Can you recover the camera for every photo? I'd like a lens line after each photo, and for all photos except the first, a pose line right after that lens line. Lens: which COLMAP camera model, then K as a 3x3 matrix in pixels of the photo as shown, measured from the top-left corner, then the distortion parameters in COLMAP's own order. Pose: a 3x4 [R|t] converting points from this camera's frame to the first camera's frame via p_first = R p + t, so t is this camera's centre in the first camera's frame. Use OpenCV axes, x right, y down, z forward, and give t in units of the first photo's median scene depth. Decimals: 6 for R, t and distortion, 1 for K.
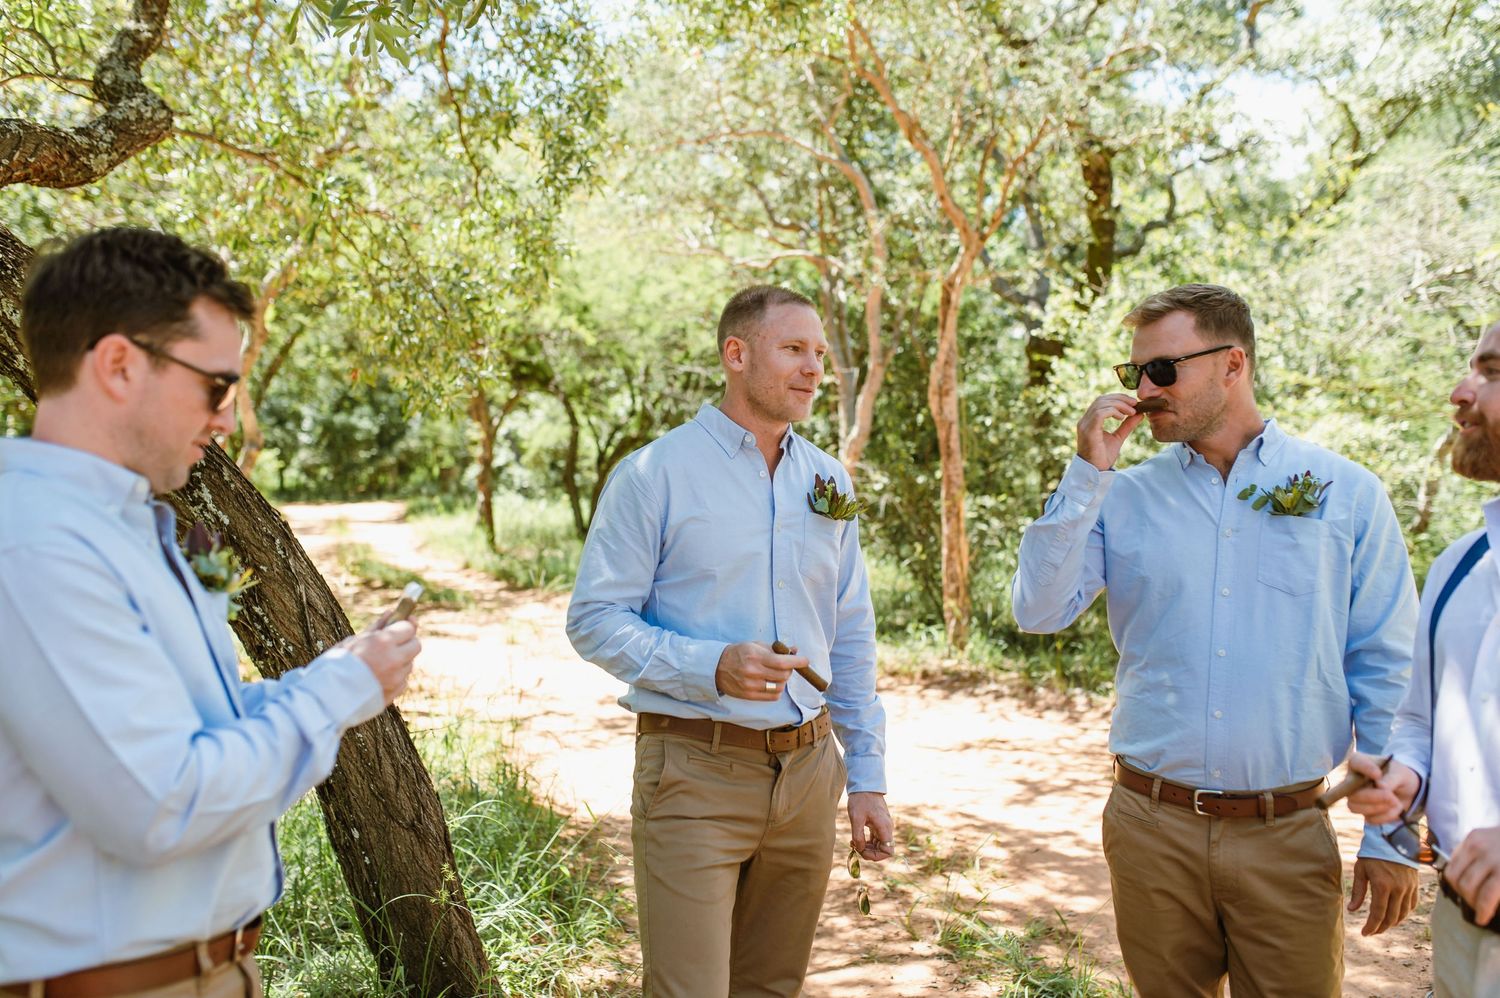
lens RADIAL K [[1445.3, 0, 749.4], [0, 1445.3, 500.9], [0, 0, 1]] dist [0.009450, 0.000000]
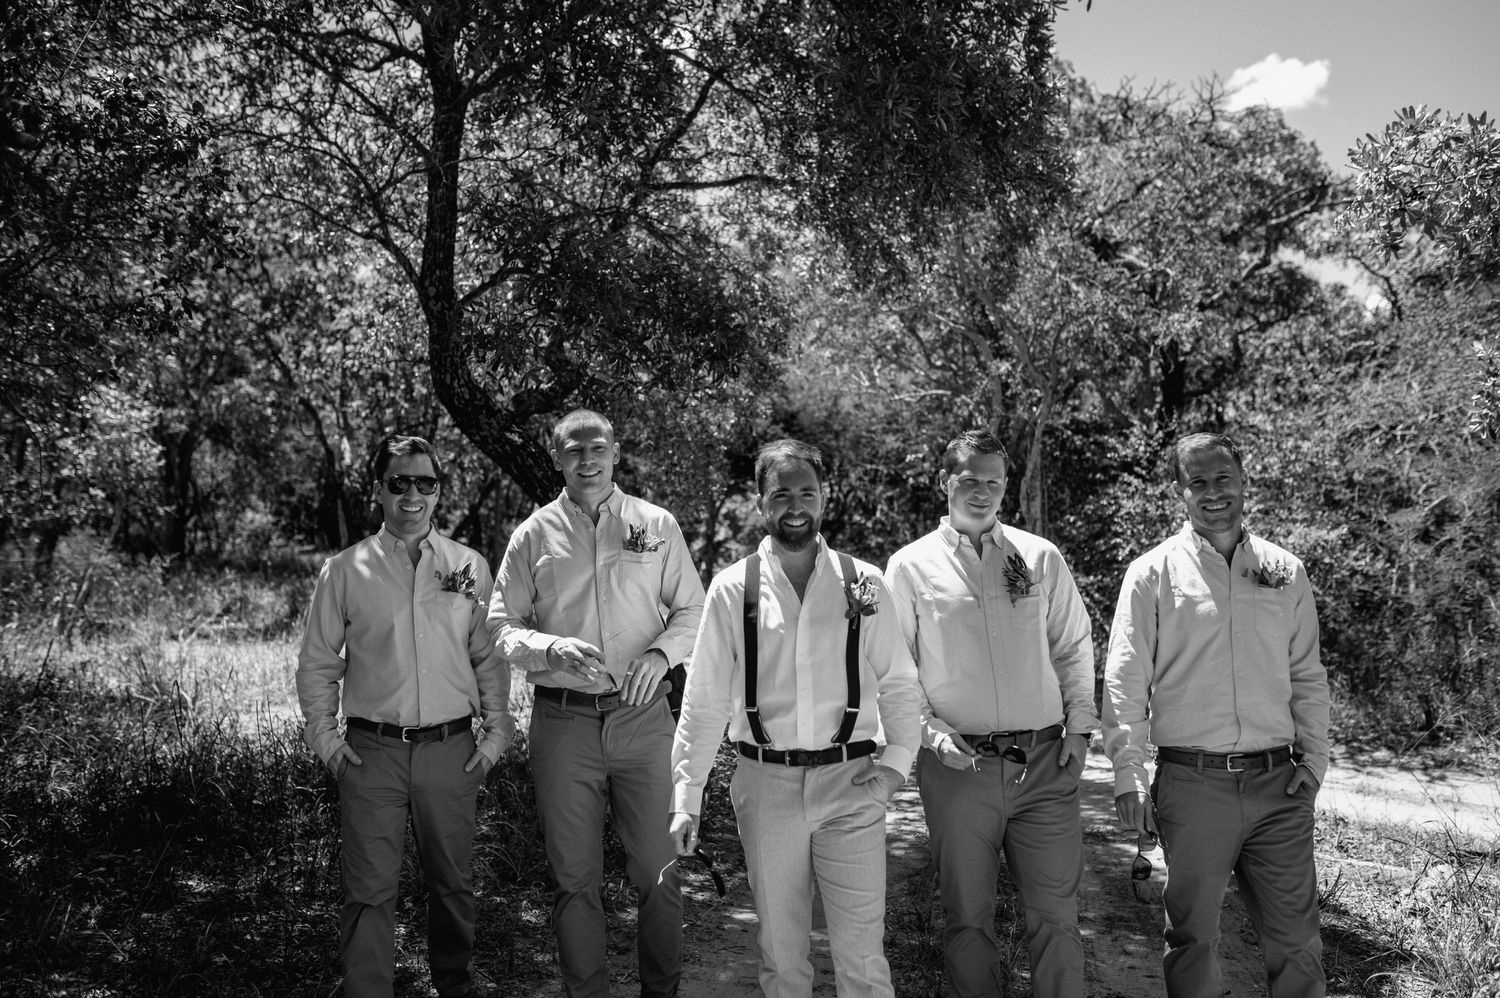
lens RADIAL K [[1445.3, 0, 750.6], [0, 1445.3, 496.5], [0, 0, 1]] dist [0.009450, 0.000000]
pose [[0.988294, 0.028032, -0.149962, 0.034051], [-0.036815, 0.997746, -0.056112, 0.005847], [0.148051, 0.060976, 0.987098, -0.197605]]
